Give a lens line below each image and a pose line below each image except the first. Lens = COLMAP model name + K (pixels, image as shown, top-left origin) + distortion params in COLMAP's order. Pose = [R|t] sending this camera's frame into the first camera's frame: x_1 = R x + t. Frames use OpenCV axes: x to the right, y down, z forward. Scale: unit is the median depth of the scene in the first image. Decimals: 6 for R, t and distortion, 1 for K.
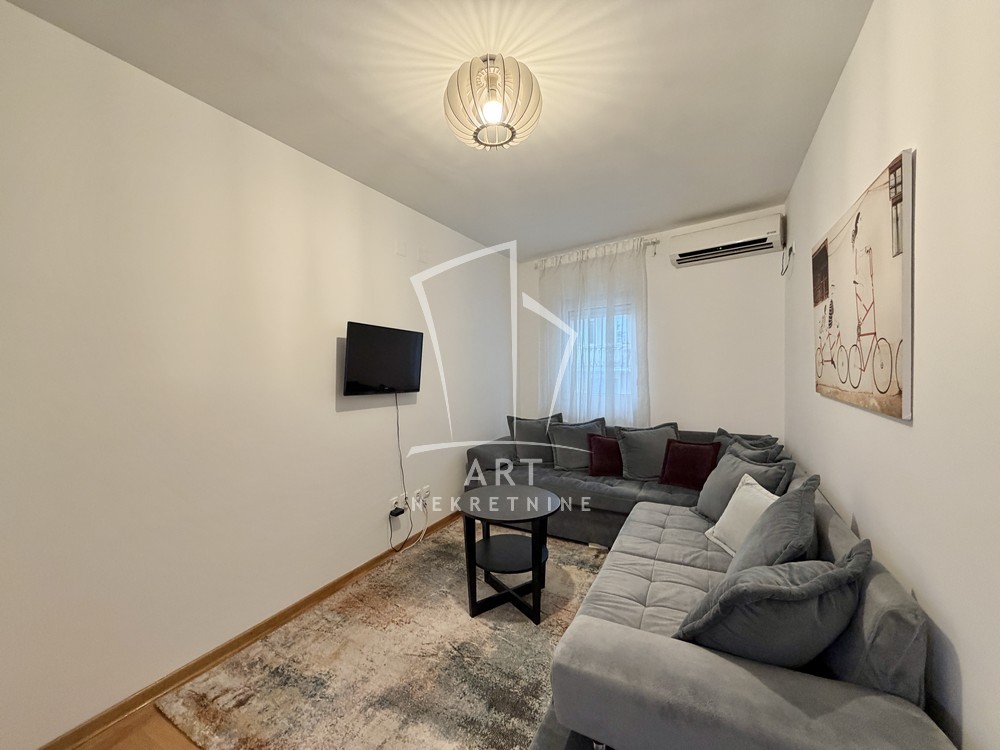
lens RADIAL K [[397.6, 0, 495.6], [0, 397.6, 376.6], [0, 0, 1]] dist [-0.000591, -0.000438]
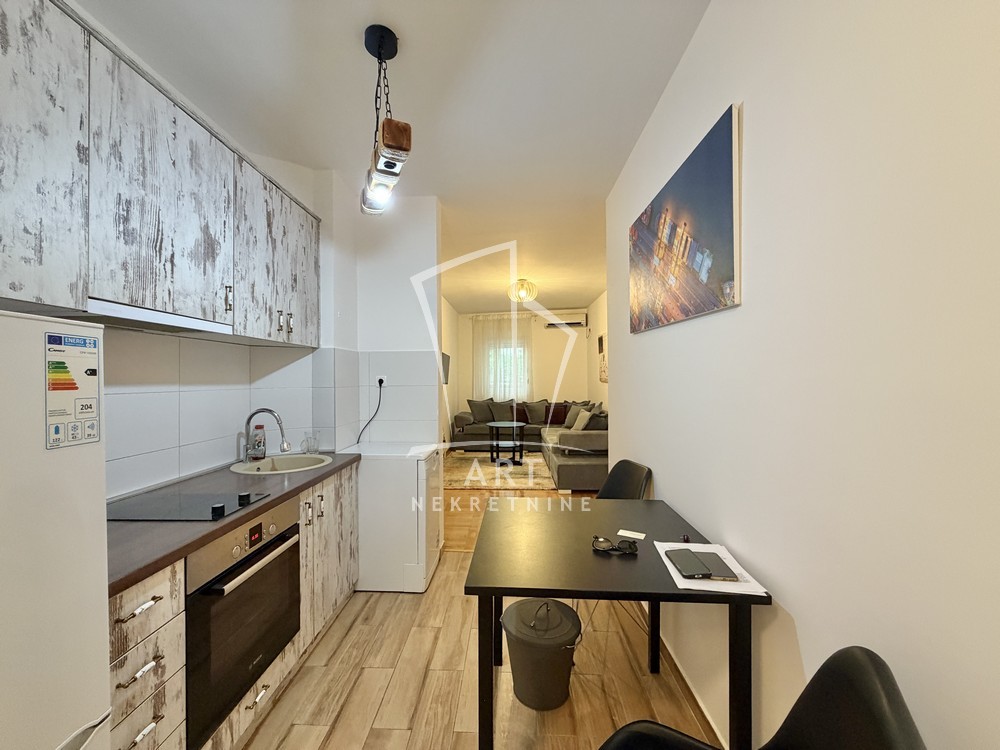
lens RADIAL K [[397.6, 0, 495.6], [0, 397.6, 376.6], [0, 0, 1]] dist [-0.000591, -0.000438]
pose [[0.897553, 0.005714, 0.440869, -0.897983], [0.006924, 0.999610, -0.027053, 0.056248], [-0.440851, 0.027334, 0.897164, -0.993136]]
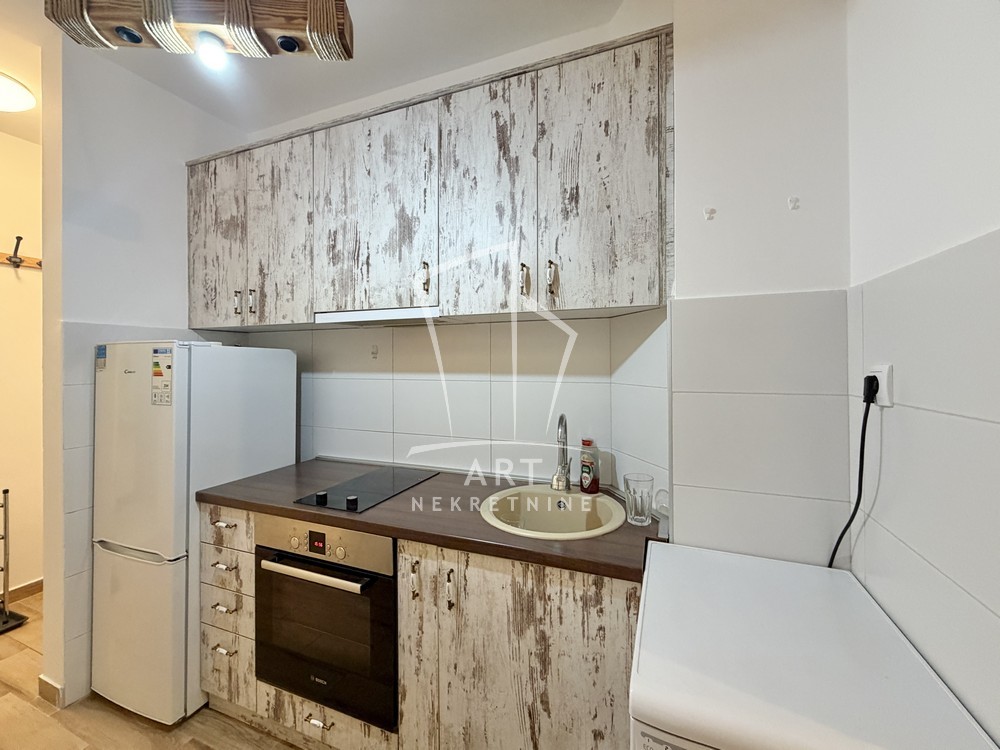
lens RADIAL K [[412.9, 0, 496.6], [0, 412.9, 360.5], [0, 0, 1]] dist [-0.000456, -0.000165]
pose [[0.106702, 0.007178, -0.994265, -0.486310], [-0.017285, 0.999836, 0.005363, 0.027336], [0.994141, 0.016614, 0.106809, -0.306441]]
